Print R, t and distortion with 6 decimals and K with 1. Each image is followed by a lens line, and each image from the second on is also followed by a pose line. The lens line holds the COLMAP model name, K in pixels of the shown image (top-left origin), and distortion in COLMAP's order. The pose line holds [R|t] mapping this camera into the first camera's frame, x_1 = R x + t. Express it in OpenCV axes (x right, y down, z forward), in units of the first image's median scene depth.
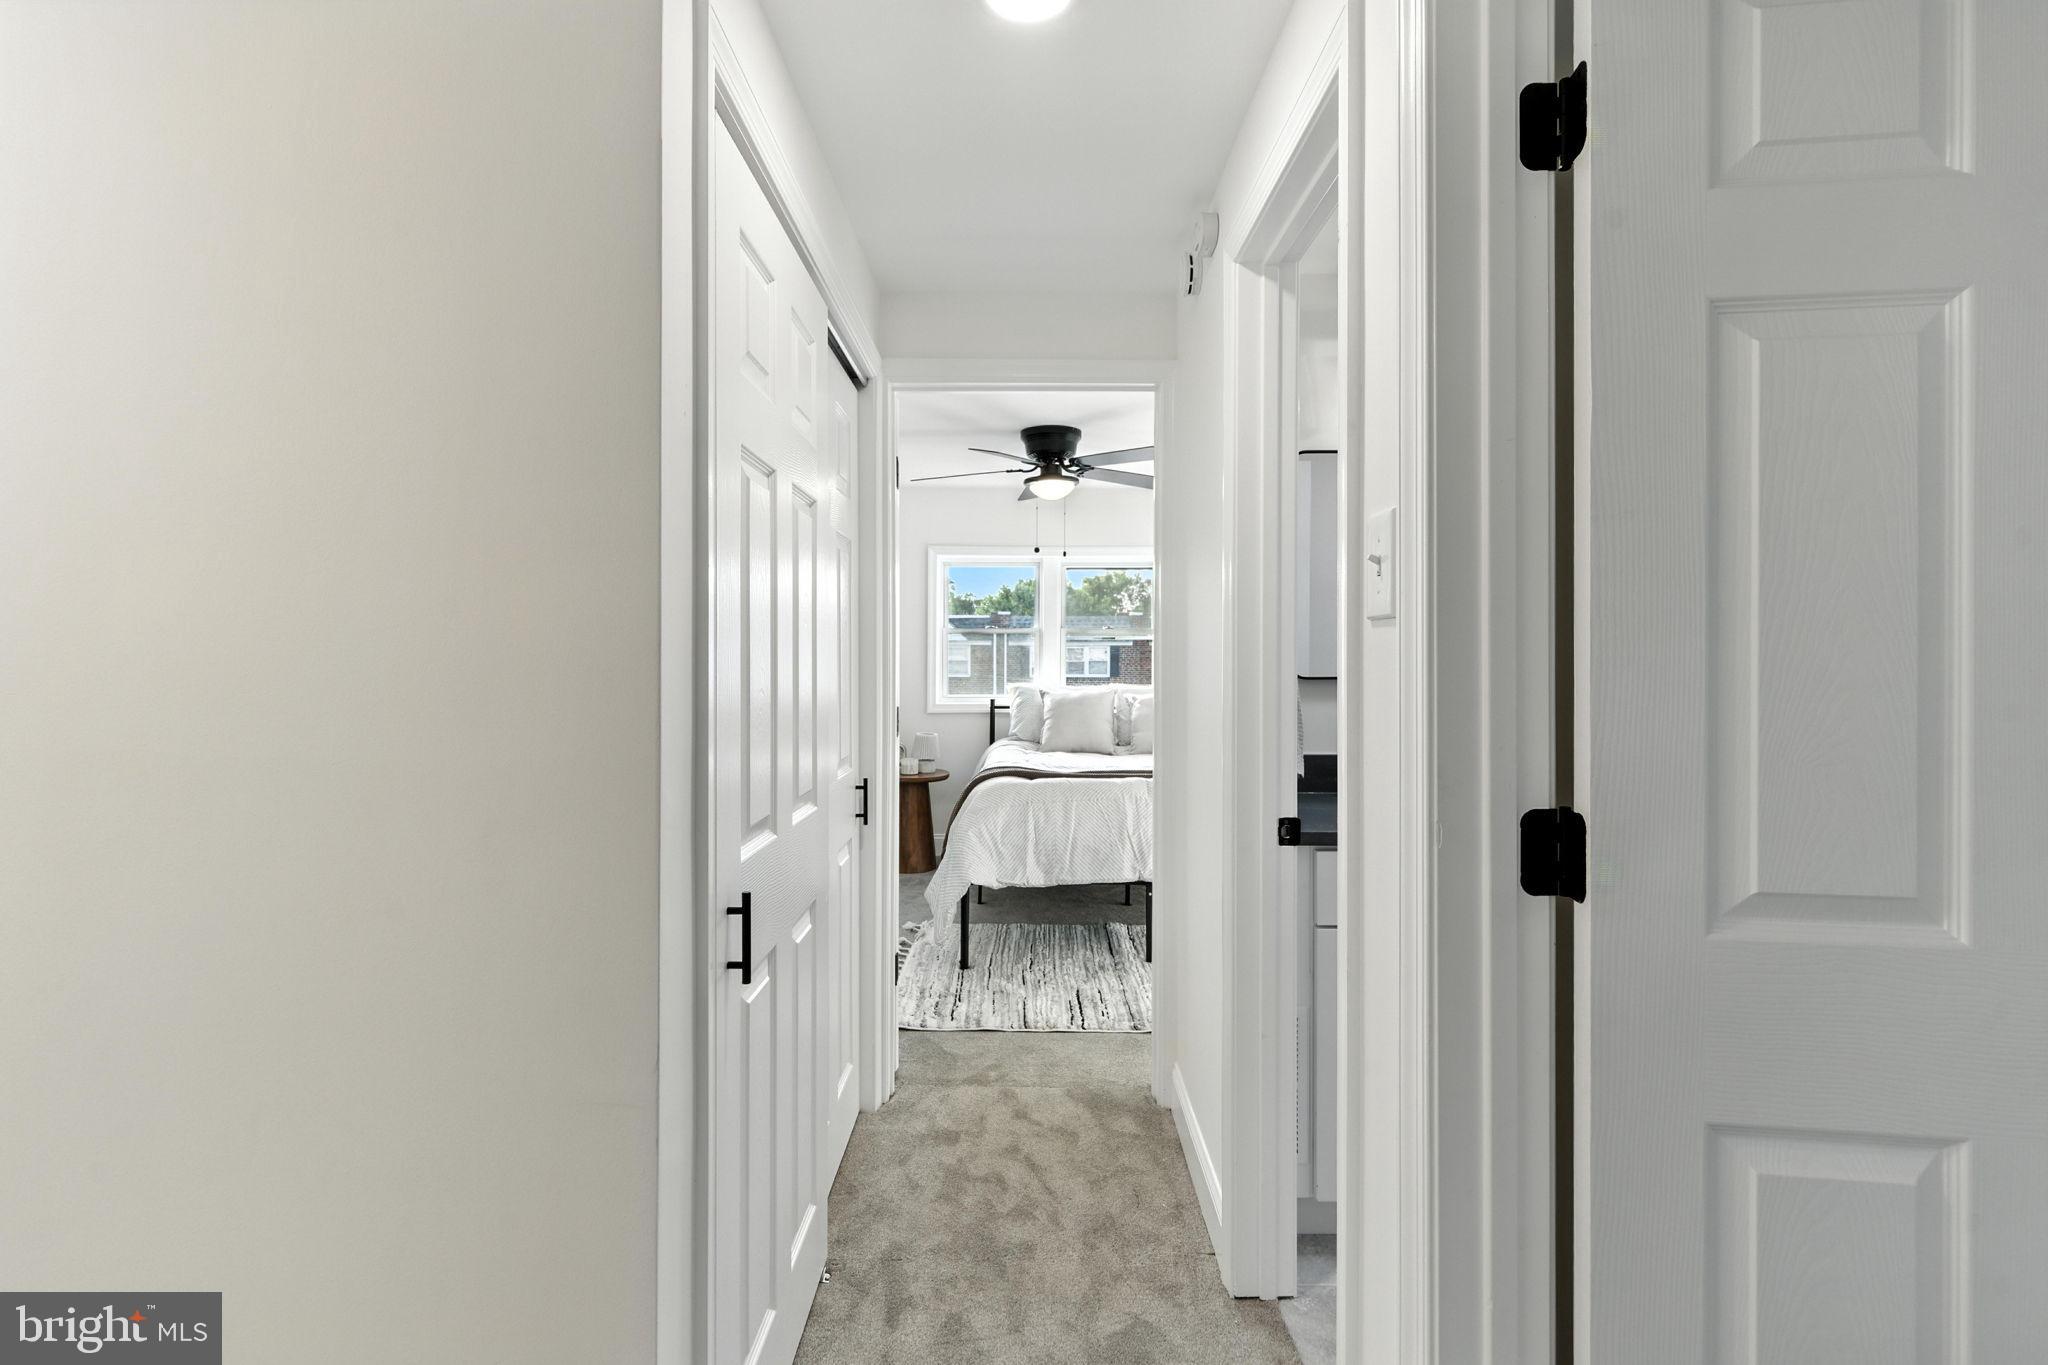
lens RADIAL K [[928.8, 0, 1020.9], [0, 928.8, 673.2], [0, 0, 1]] dist [0.004853, -0.002748]
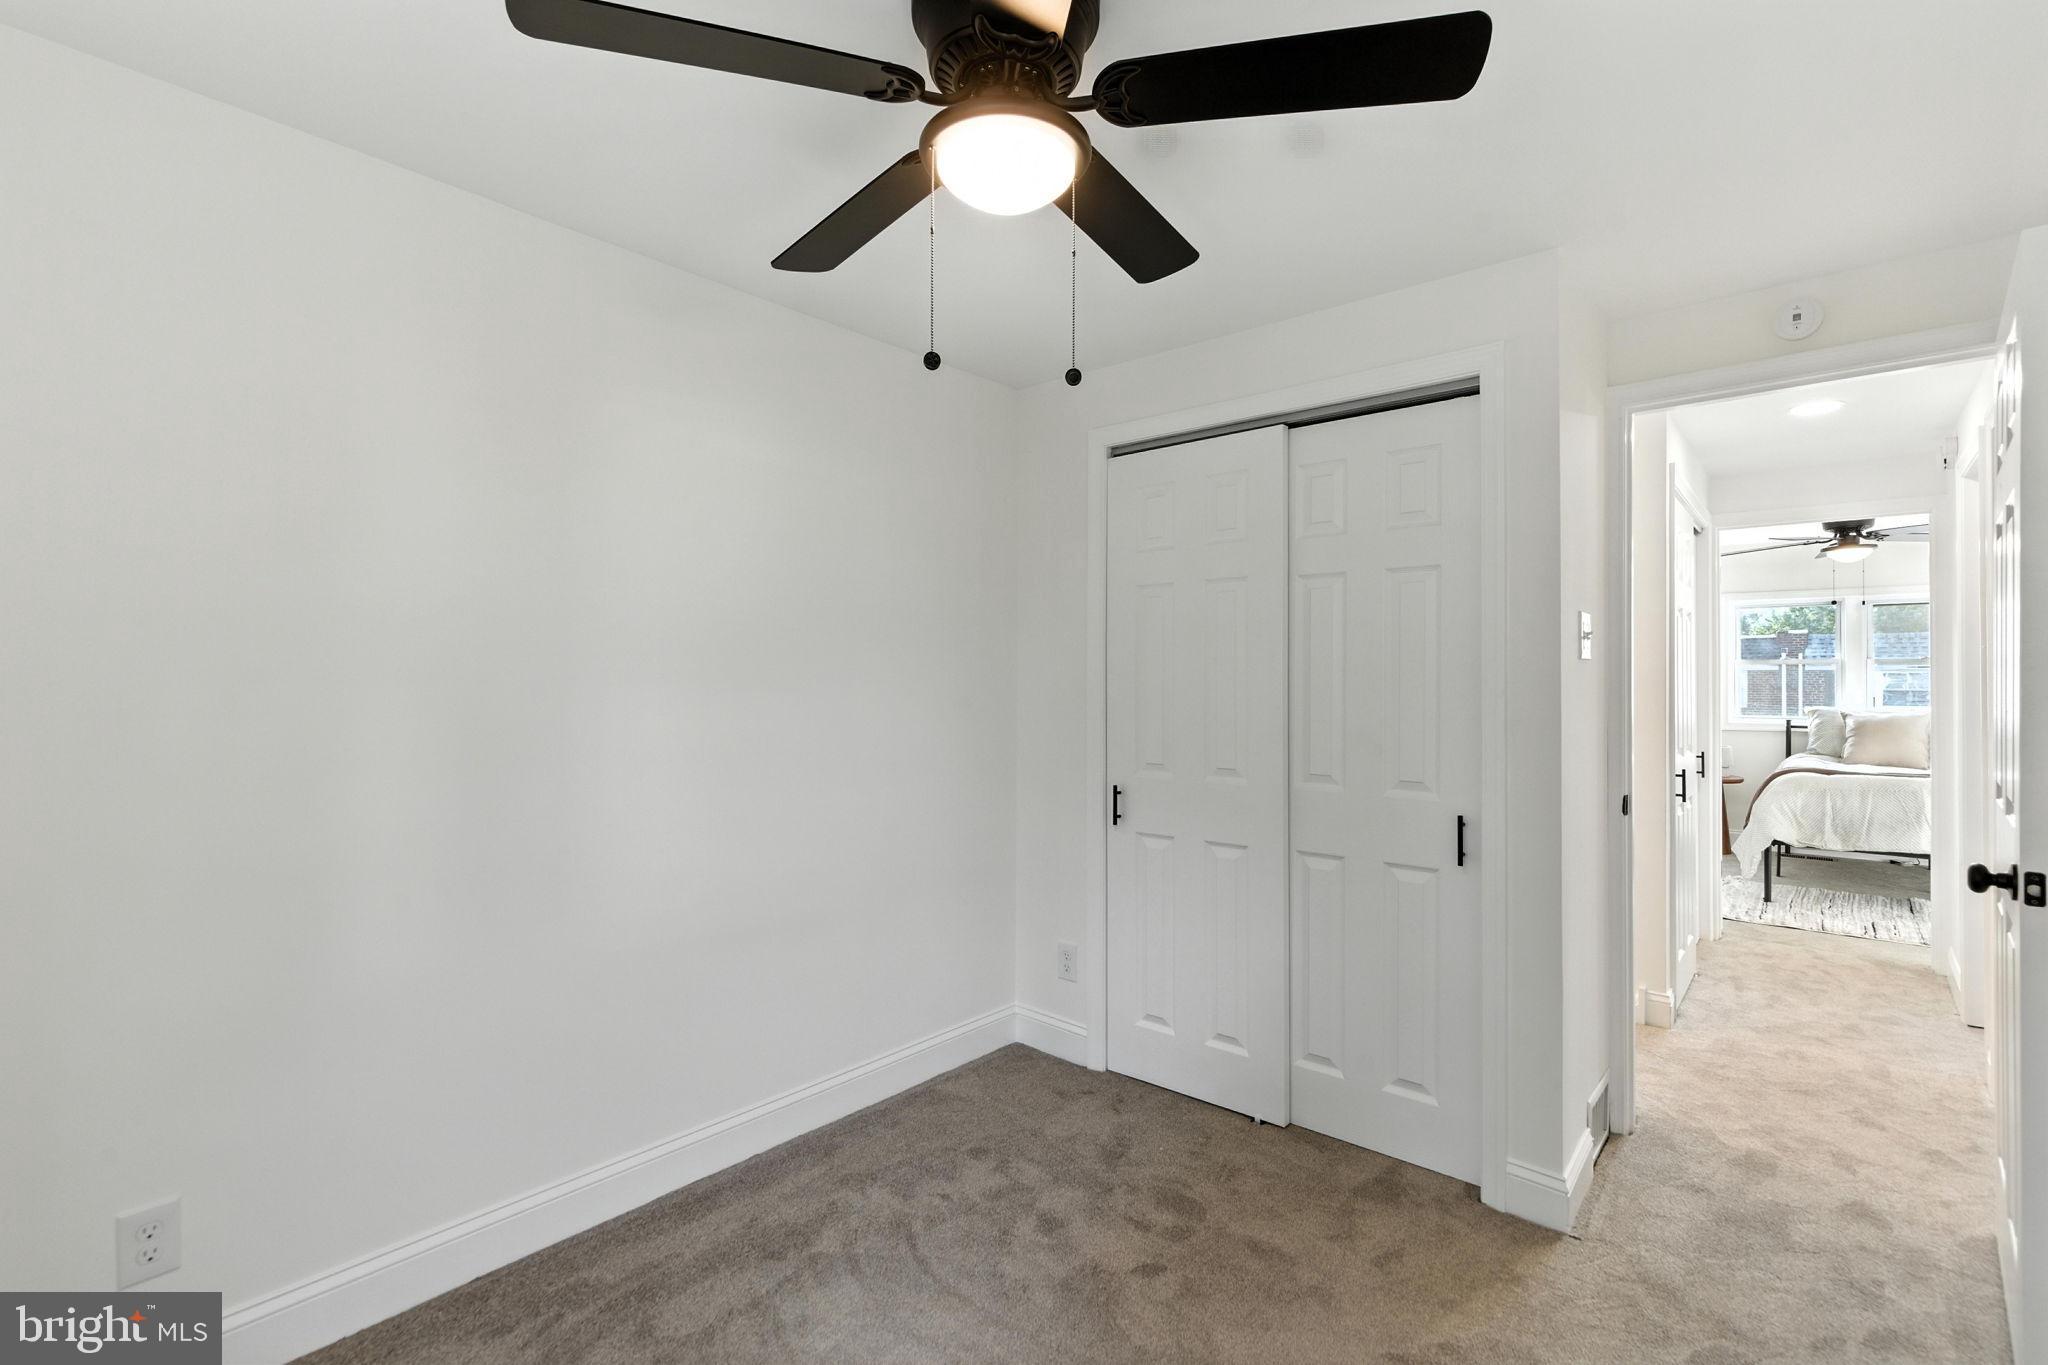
lens RADIAL K [[928.8, 0, 1010.0], [0, 928.8, 675.5], [0, 0, 1]] dist [0.004853, -0.002748]
pose [[0.751801, -0.007550, -0.659346, 0.009721], [-0.009962, 0.999690, -0.022805, 0.012711], [0.659314, 0.023713, 0.751493, -0.837277]]
